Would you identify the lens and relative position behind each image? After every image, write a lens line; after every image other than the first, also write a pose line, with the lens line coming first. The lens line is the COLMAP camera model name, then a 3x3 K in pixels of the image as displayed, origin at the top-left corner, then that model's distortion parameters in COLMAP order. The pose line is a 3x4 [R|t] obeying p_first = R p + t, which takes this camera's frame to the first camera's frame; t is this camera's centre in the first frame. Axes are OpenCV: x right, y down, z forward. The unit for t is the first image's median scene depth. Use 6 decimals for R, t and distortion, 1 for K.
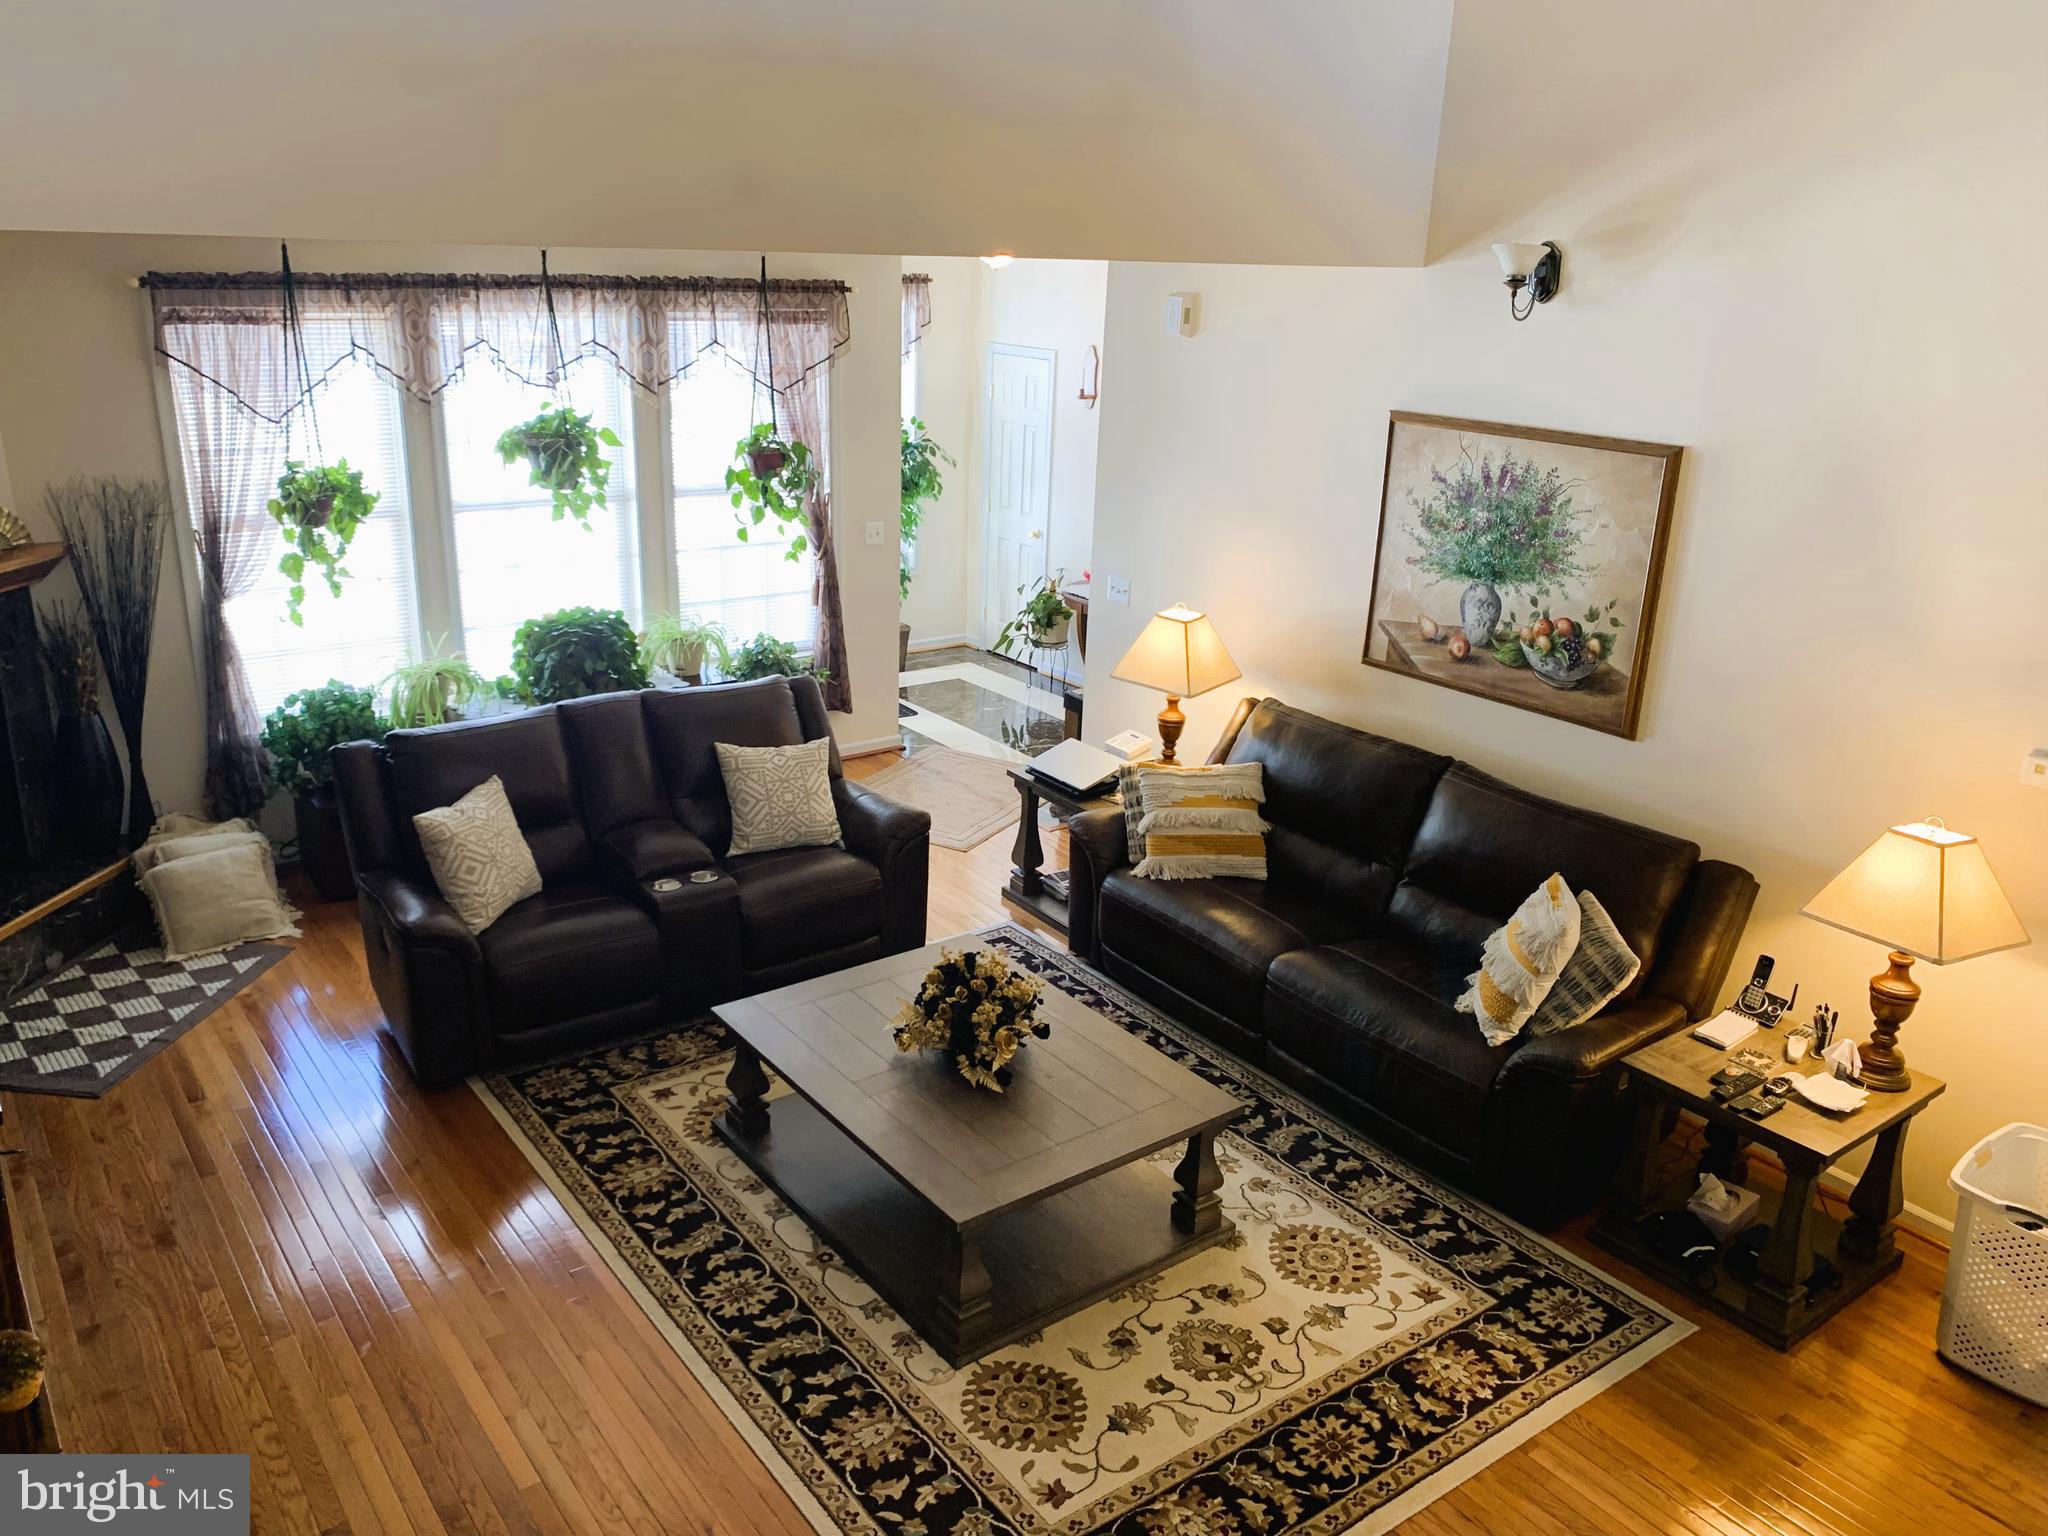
lens RADIAL K [[1533.4, 0, 950.5], [0, 1533.4, 651.1], [0, 0, 1]] dist [0.072827, -0.128125]
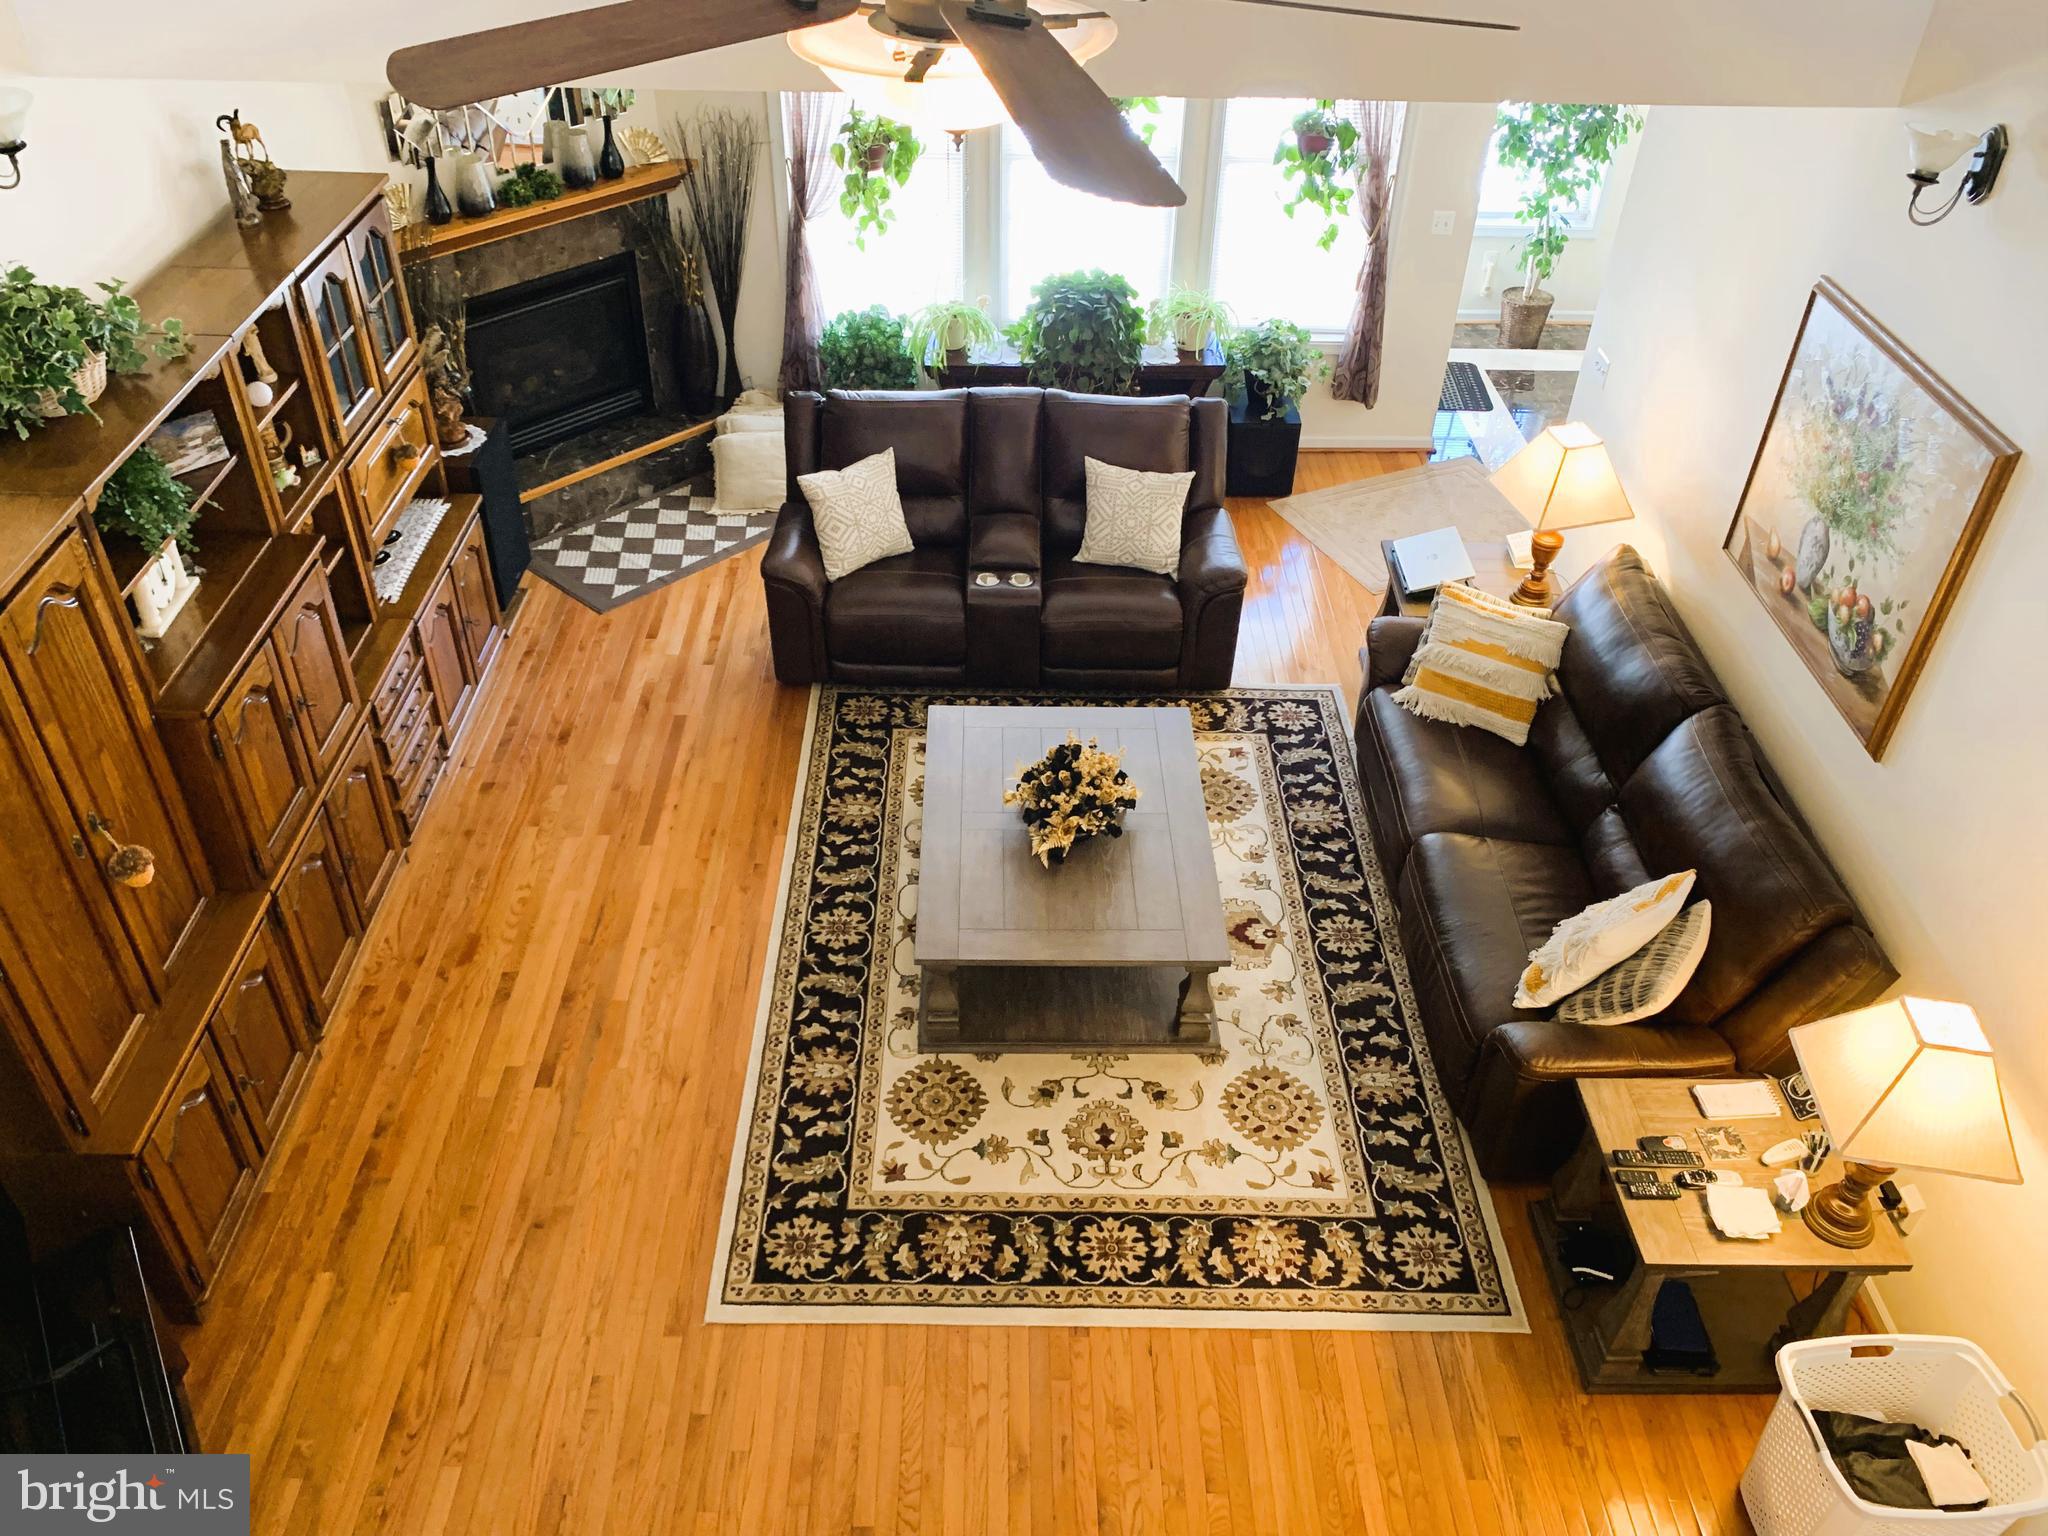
lens RADIAL K [[1533.4, 0, 950.5], [0, 1533.4, 651.1], [0, 0, 1]] dist [0.072827, -0.128125]
pose [[0.820835, 0.304505, -0.483226, 0.446073], [-0.134051, 0.925109, 0.355252, -0.247340], [0.555212, -0.226827, 0.800181, 0.059643]]
